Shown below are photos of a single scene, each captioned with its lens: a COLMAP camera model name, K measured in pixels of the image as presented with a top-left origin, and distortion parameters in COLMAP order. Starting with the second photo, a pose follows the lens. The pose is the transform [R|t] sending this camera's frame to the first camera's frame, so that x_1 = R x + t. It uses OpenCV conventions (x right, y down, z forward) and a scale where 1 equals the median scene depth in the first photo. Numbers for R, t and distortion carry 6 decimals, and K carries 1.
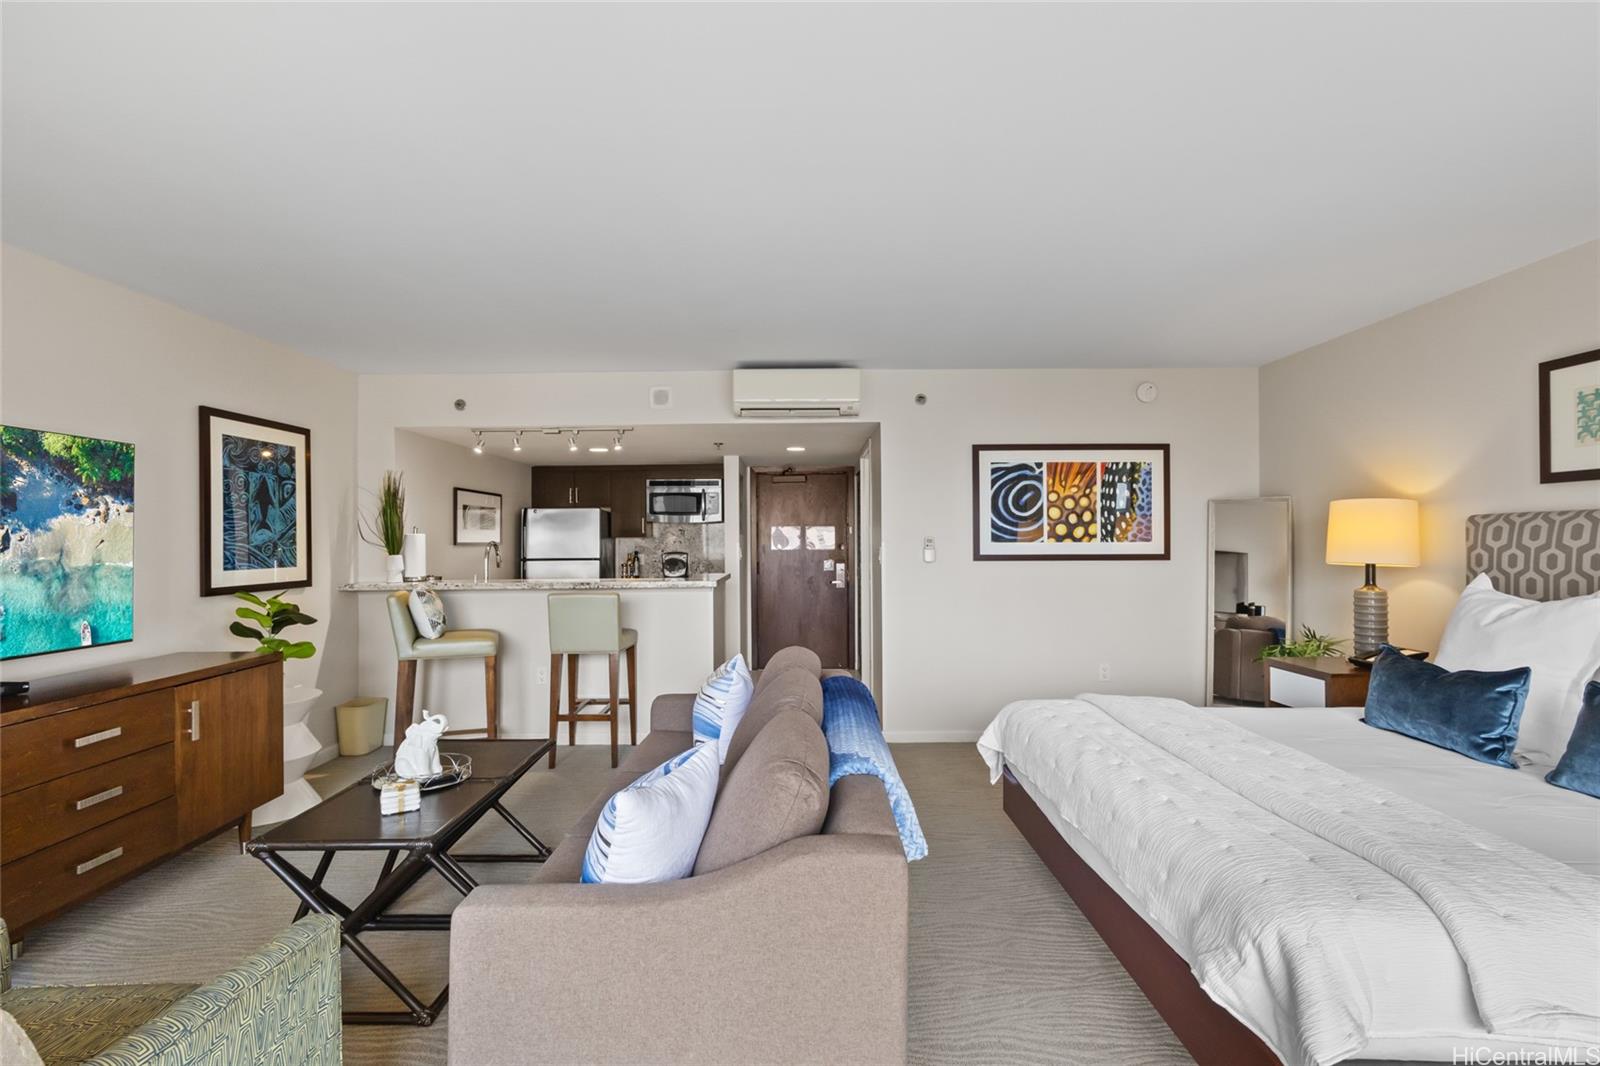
lens RADIAL K [[740.4, 0, 796.4], [0, 740.4, 534.2], [0, 0, 1]] dist [0.002916, 0.000633]
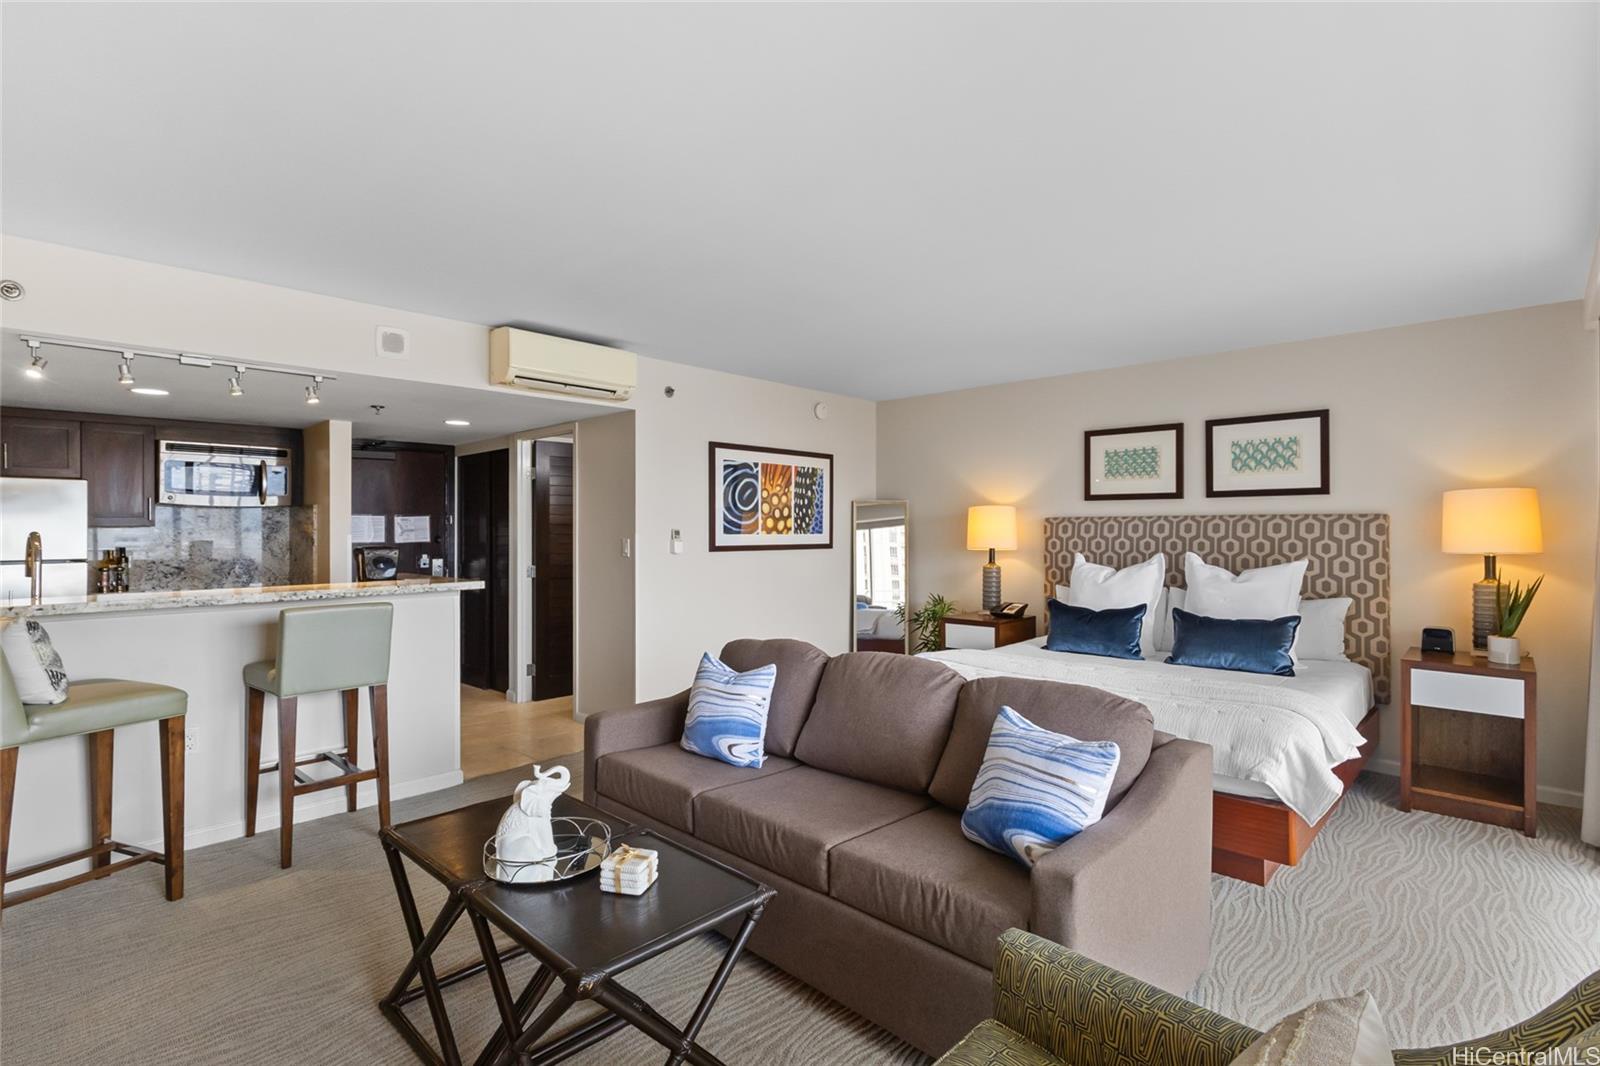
lens RADIAL K [[765.0, 0, 797.4], [0, 765.0, 523.0], [0, 0, 1]] dist [0.002725, 0.000779]
pose [[0.685556, 0.010324, 0.727946, -0.539016], [-0.009013, 0.999943, -0.005694, 0.000017], [-0.727964, -0.002658, 0.685610, 0.189069]]
